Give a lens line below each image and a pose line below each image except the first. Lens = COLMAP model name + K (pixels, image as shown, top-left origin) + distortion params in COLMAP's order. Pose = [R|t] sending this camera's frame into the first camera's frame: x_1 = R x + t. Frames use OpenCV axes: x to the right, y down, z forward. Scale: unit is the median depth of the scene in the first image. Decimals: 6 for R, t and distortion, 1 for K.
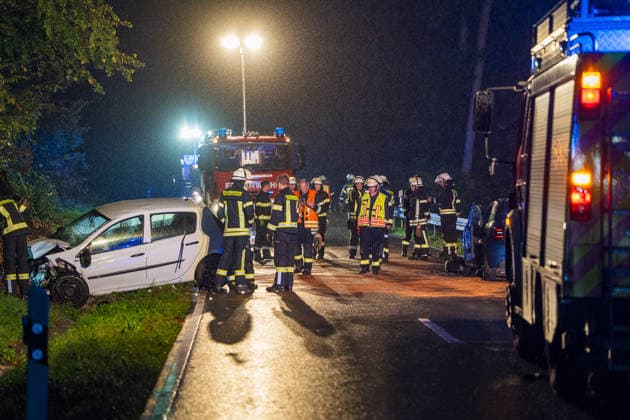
lens RADIAL K [[2017.3, 0, 315.0], [0, 2017.3, 210.0], [0, 0, 1]] dist [1.276811, 1.403237]
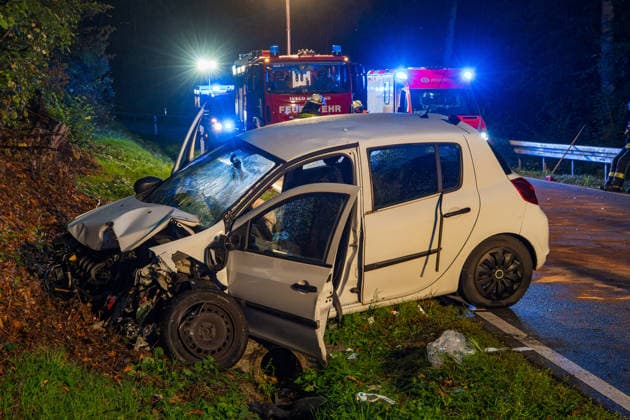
lens RADIAL K [[1274.2, 0, 315.0], [0, 1274.2, 210.0], [0, 0, 1]] dist [0.258433, 0.313005]
pose [[0.997725, -0.007199, 0.067029, -0.111722], [0.003278, 0.998286, 0.058427, -0.000935], [-0.067335, -0.058074, 0.996039, 0.718449]]
